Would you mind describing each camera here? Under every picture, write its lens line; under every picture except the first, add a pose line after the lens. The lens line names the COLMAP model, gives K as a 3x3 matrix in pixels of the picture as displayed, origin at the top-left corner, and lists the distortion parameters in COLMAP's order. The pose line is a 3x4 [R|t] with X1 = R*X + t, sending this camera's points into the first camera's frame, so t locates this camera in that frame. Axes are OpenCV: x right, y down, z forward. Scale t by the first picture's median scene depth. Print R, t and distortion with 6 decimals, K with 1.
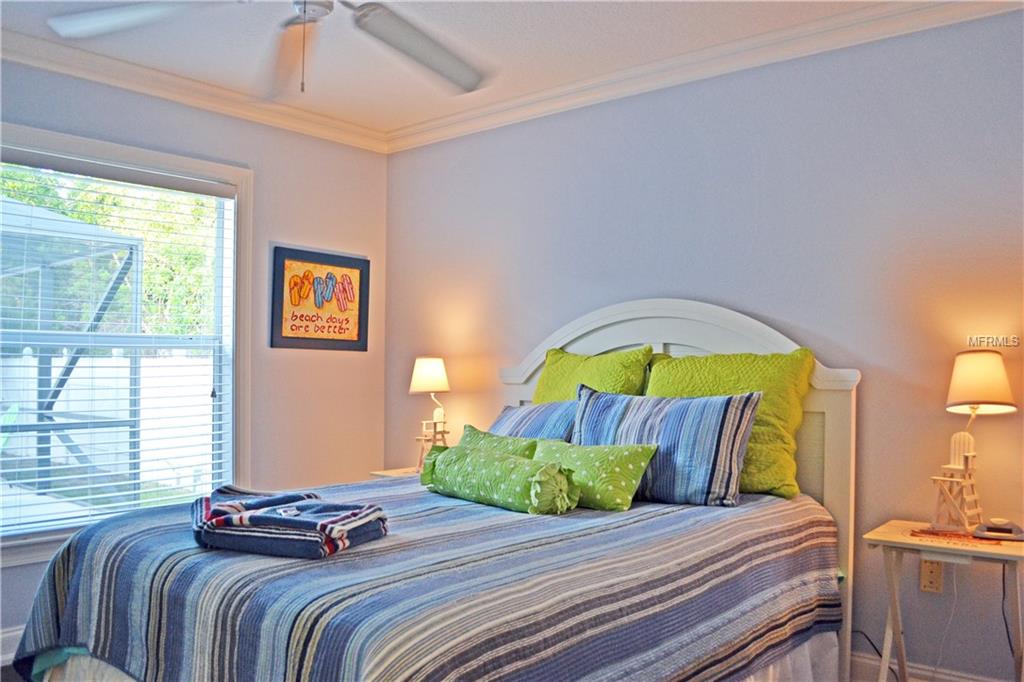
lens RADIAL K [[824.1, 0, 512.0], [0, 824.1, 341.0], [0, 0, 1]] dist [-0.072464, -0.001648]
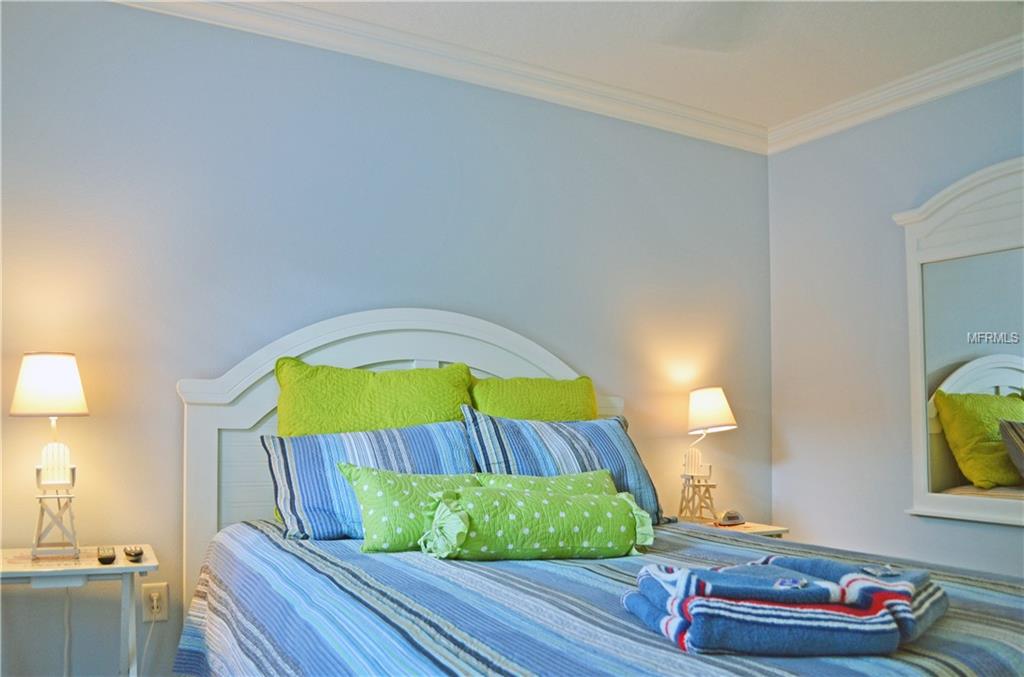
lens RADIAL K [[820.0, 0, 512.0], [0, 820.0, 338.5], [0, 0, 1]] dist [0.053516, 0.000059]
pose [[0.349515, 0.075902, 0.933851, -0.660916], [-0.069572, 0.996064, -0.054920, 0.021041], [-0.934344, -0.045774, 0.353420, 0.589140]]
